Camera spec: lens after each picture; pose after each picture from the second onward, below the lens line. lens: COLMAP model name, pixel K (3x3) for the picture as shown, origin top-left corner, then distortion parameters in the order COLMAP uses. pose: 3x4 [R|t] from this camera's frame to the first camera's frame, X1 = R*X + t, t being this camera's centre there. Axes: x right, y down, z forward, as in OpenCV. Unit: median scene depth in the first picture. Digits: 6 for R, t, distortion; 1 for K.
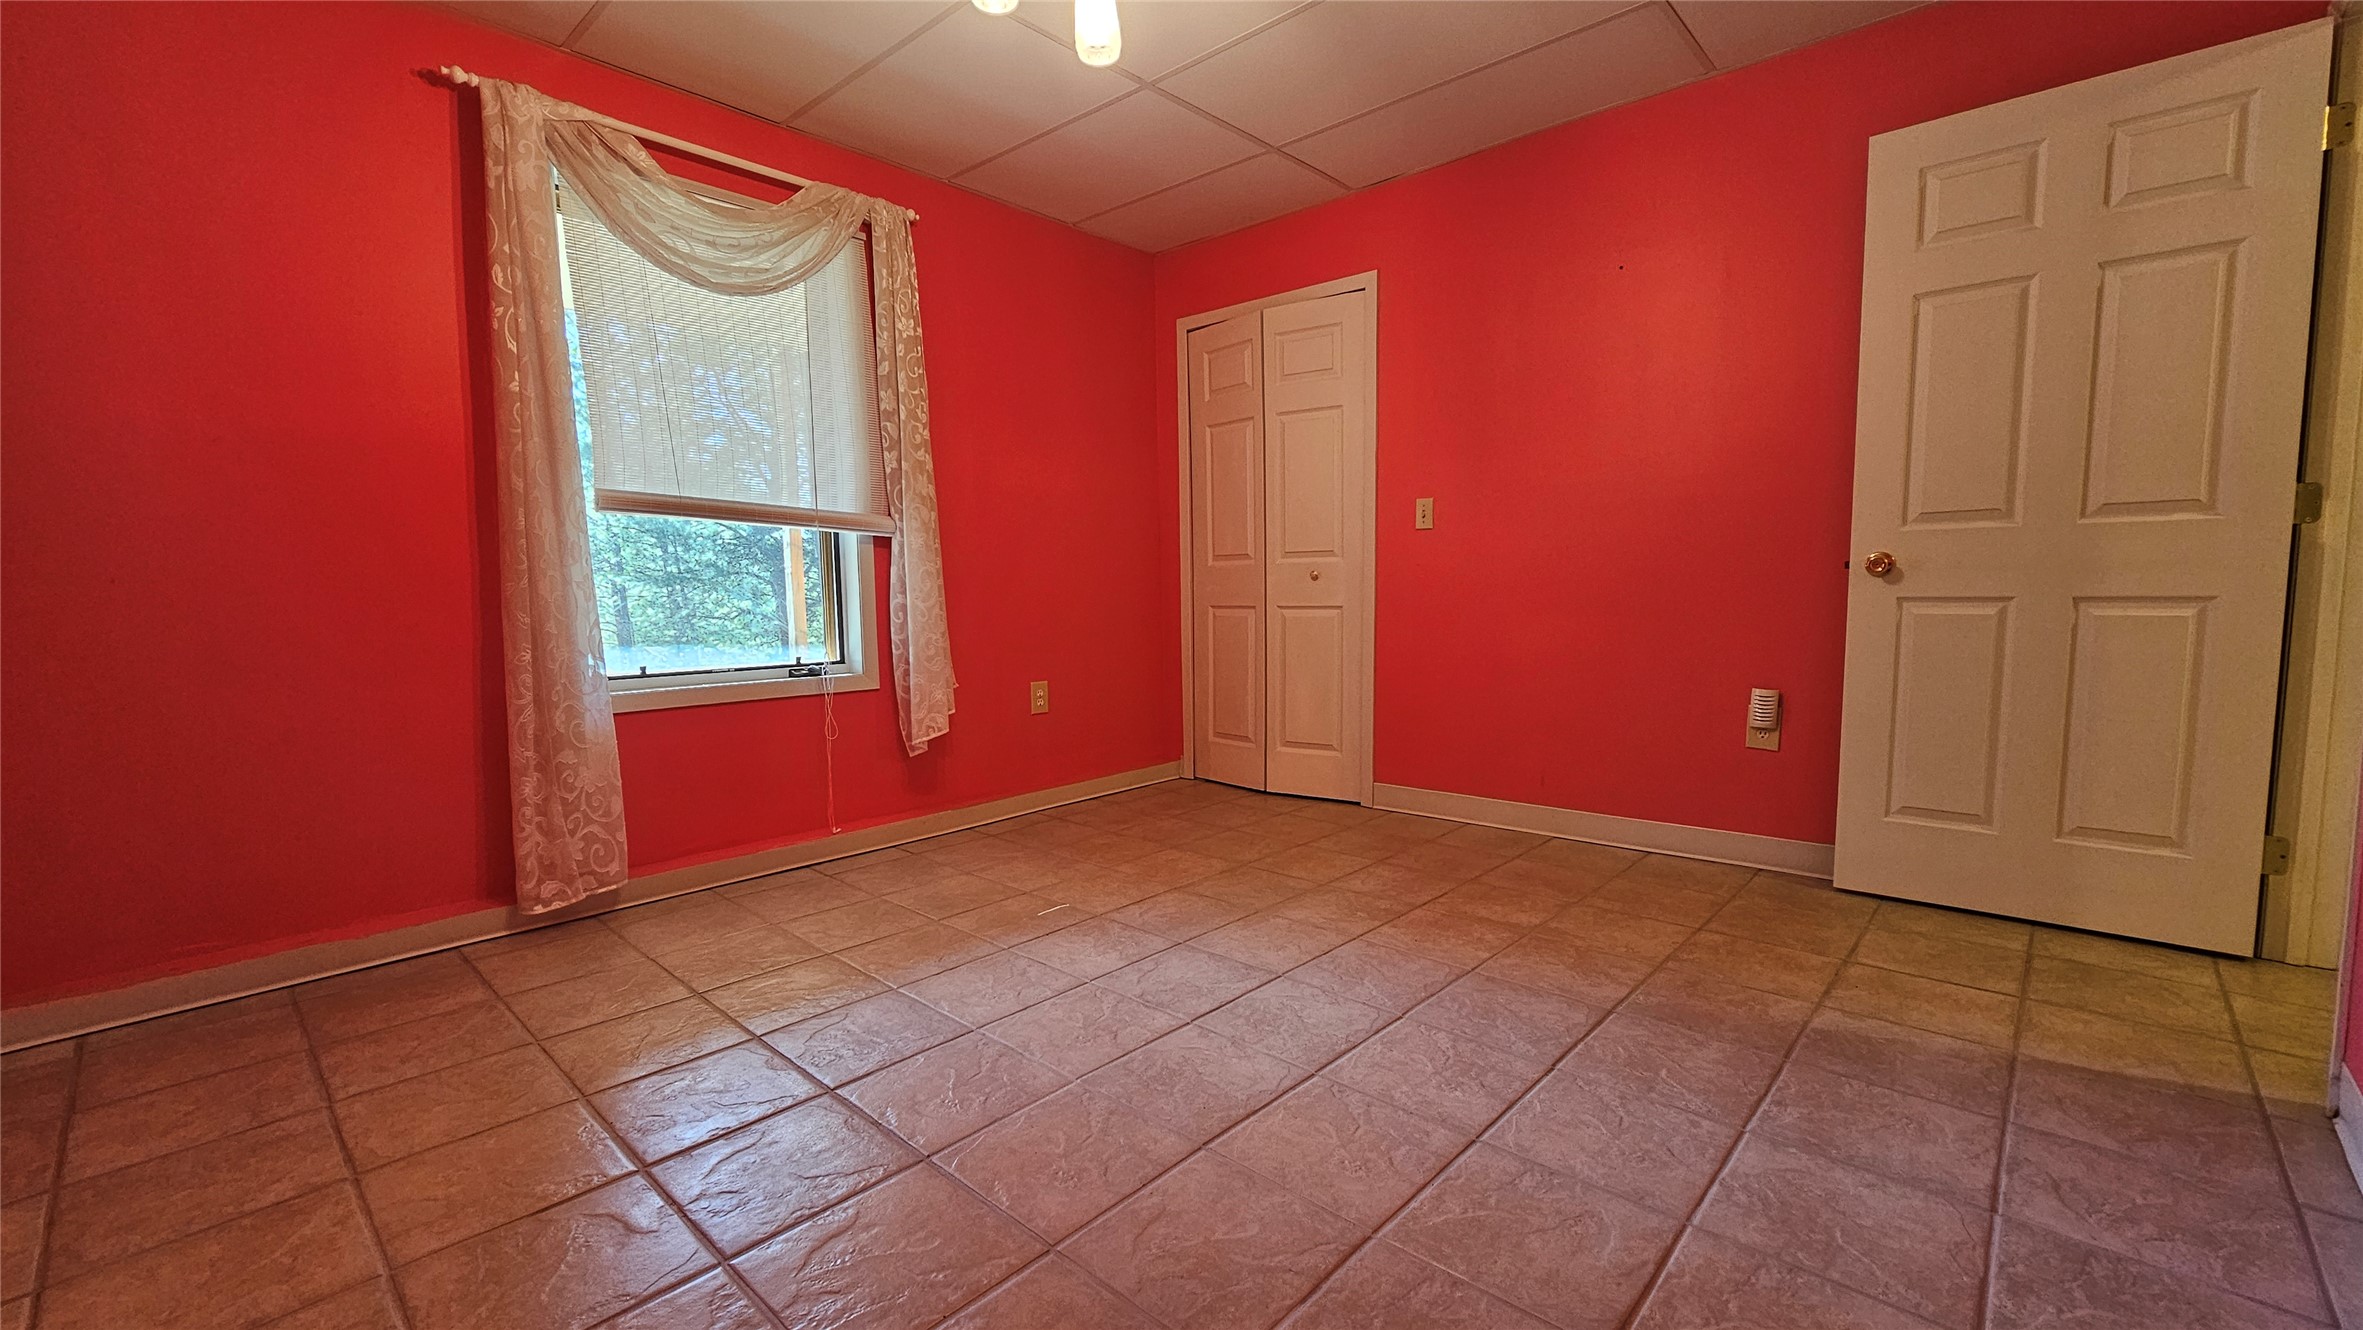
lens RADIAL K [[964.2, 0, 1180.4], [0, 964.2, 679.6], [0, 0, 1]] dist [0.000480, -0.000103]
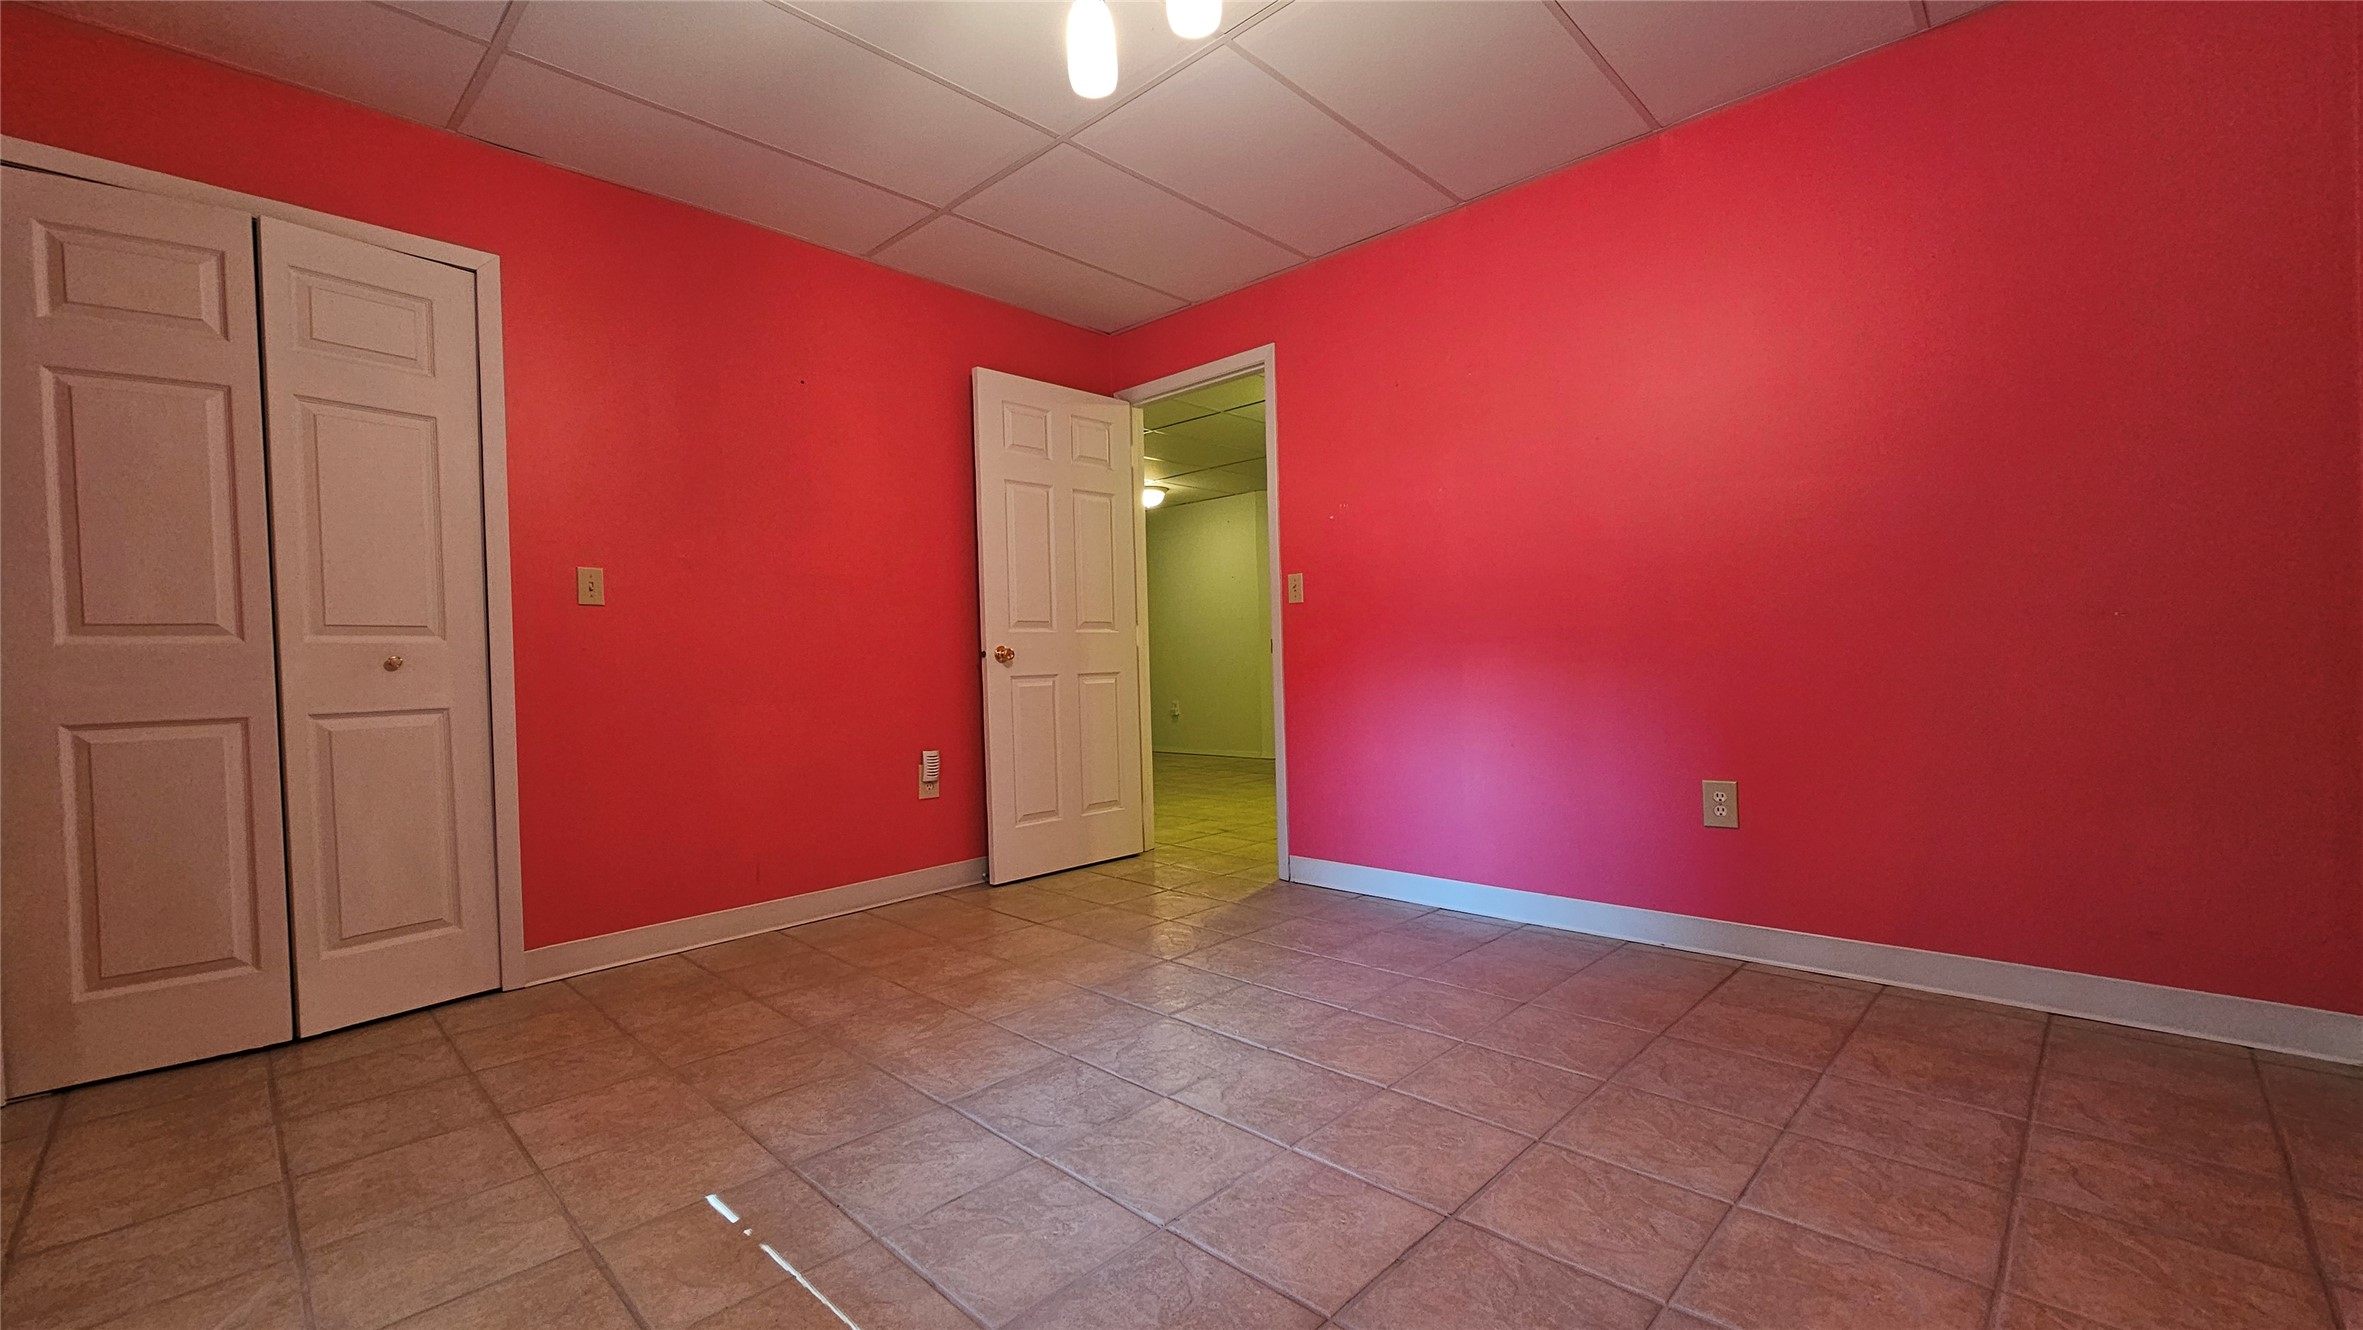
lens RADIAL K [[964.2, 0, 1180.4], [0, 964.2, 679.6], [0, 0, 1]] dist [0.000480, -0.000103]
pose [[0.026432, -0.002939, 0.999646, -0.692686], [0.126321, 0.991989, -0.000423, -0.042985], [-0.991637, 0.126288, 0.026591, 0.654802]]
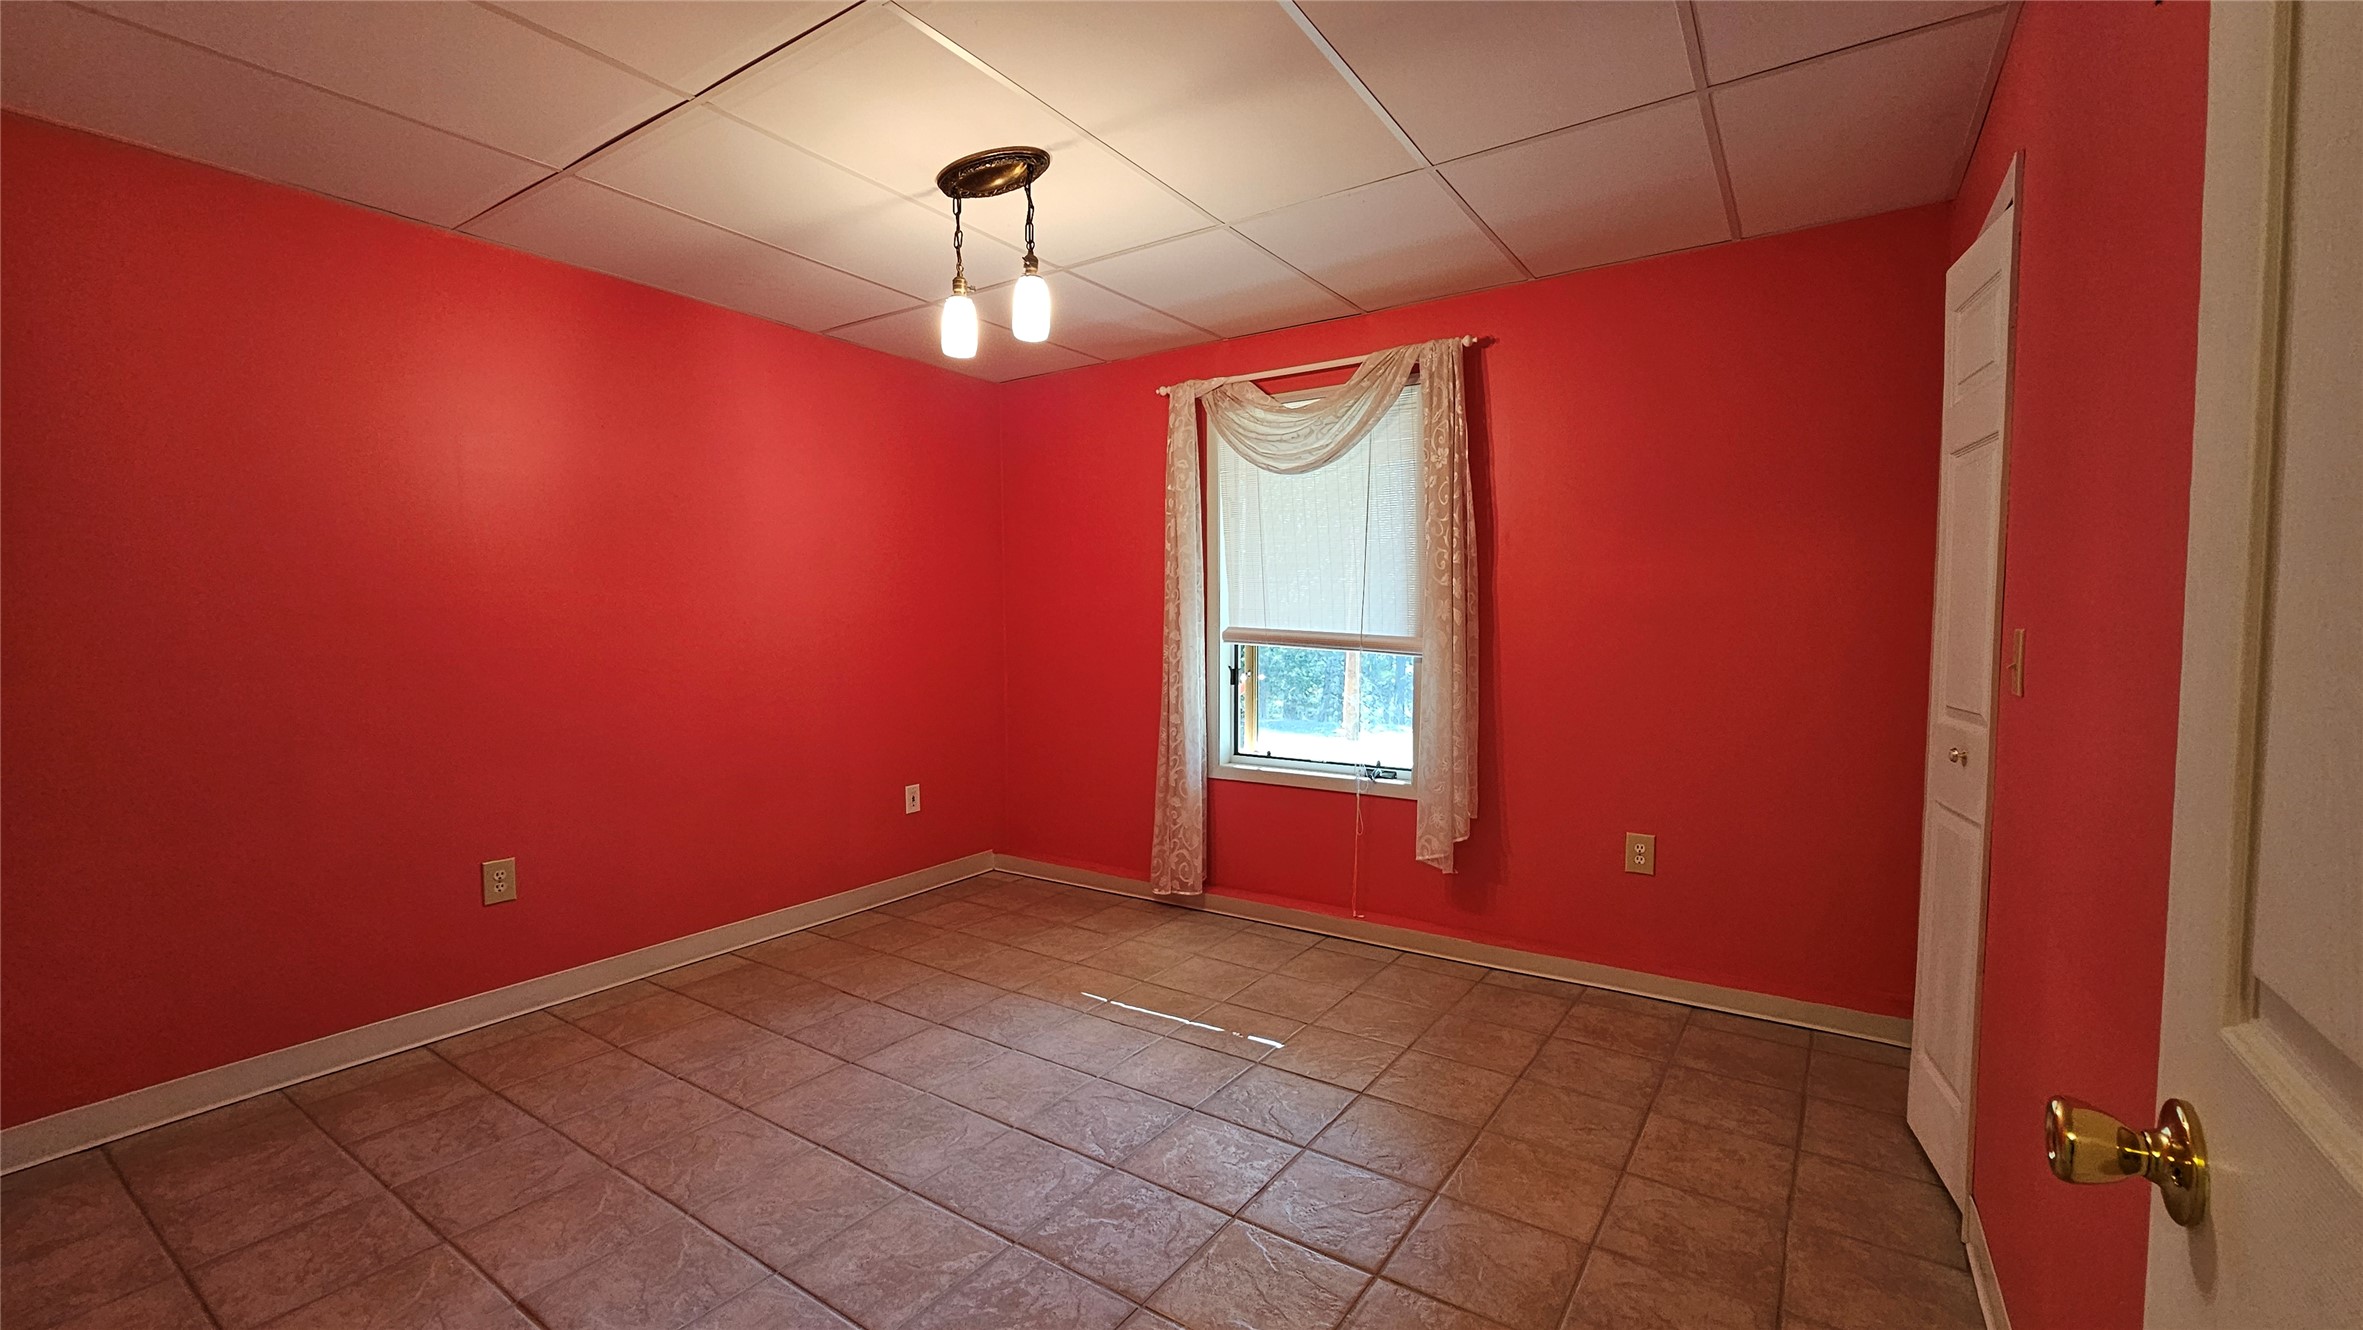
lens RADIAL K [[964.2, 0, 1180.4], [0, 964.2, 679.6], [0, 0, 1]] dist [0.000480, -0.000103]
pose [[0.146700, 0.075302, -0.986311, 0.834187], [-0.095268, 0.993539, 0.061684, -0.199657], [0.984583, 0.084915, 0.152926, 0.703481]]
